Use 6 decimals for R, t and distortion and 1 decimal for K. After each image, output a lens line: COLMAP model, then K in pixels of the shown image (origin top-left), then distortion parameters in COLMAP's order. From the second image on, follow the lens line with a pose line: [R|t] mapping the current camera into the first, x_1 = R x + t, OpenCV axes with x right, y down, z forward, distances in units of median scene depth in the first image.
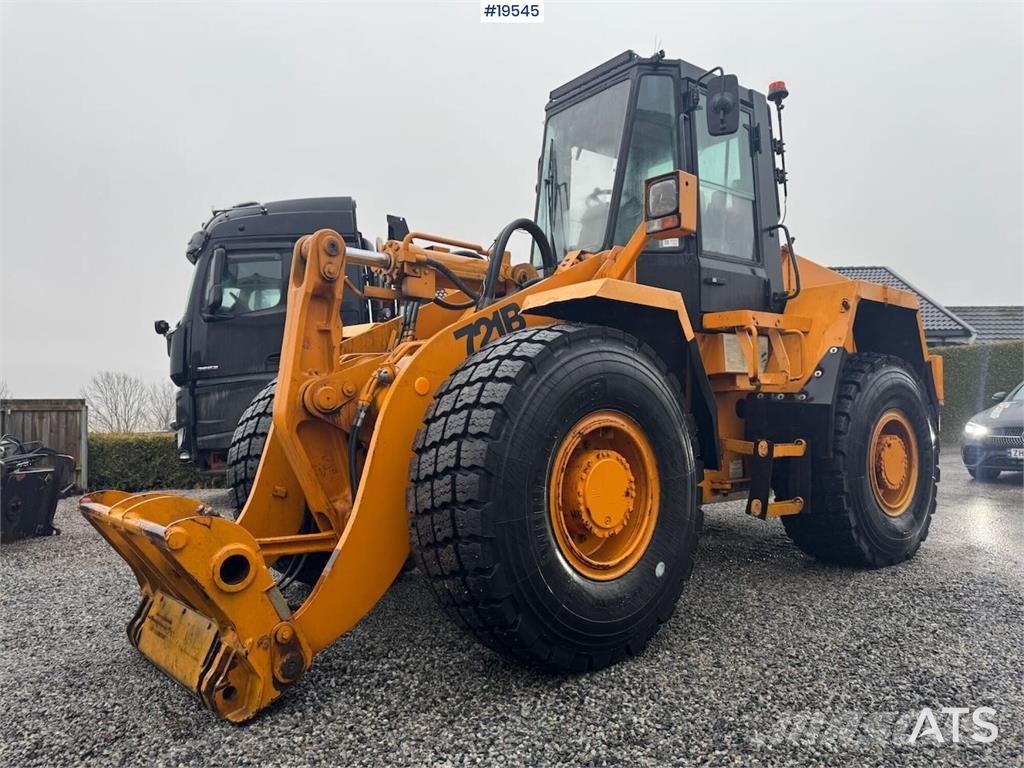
lens RADIAL K [[725.1, 0, 507.0], [0, 725.1, 381.7], [0, 0, 1]] dist [0.044196, -0.052743]
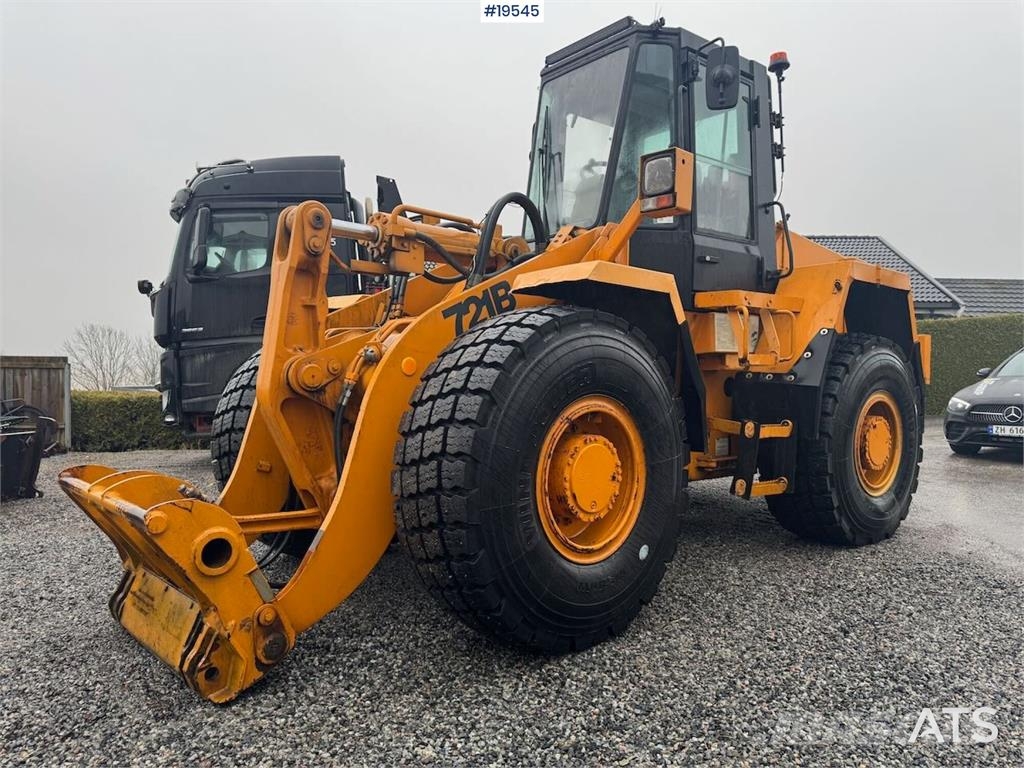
lens RADIAL K [[725.1, 0, 512.0], [0, 725.1, 384.2], [0, 0, 1]] dist [0.044196, -0.052743]
pose [[0.999604, 0.018577, 0.021155, 0.002038], [-0.019764, 0.998159, 0.057337, -0.026618], [-0.020051, -0.057732, 0.998131, 0.011969]]
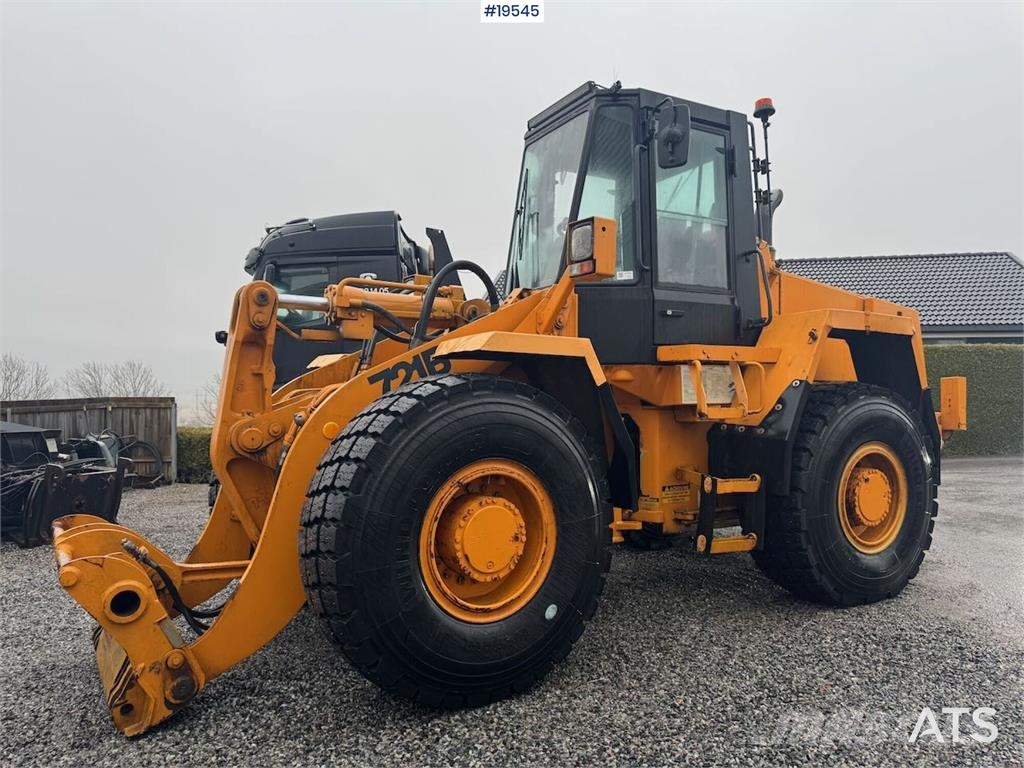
lens RADIAL K [[725.1, 0, 511.0], [0, 725.1, 384.7], [0, 0, 1]] dist [0.044196, -0.052743]
pose [[0.989071, 0.008162, -0.147217, 0.281541], [-0.004614, 0.999691, 0.024424, -0.082755], [0.147370, -0.023478, 0.988803, -0.019414]]
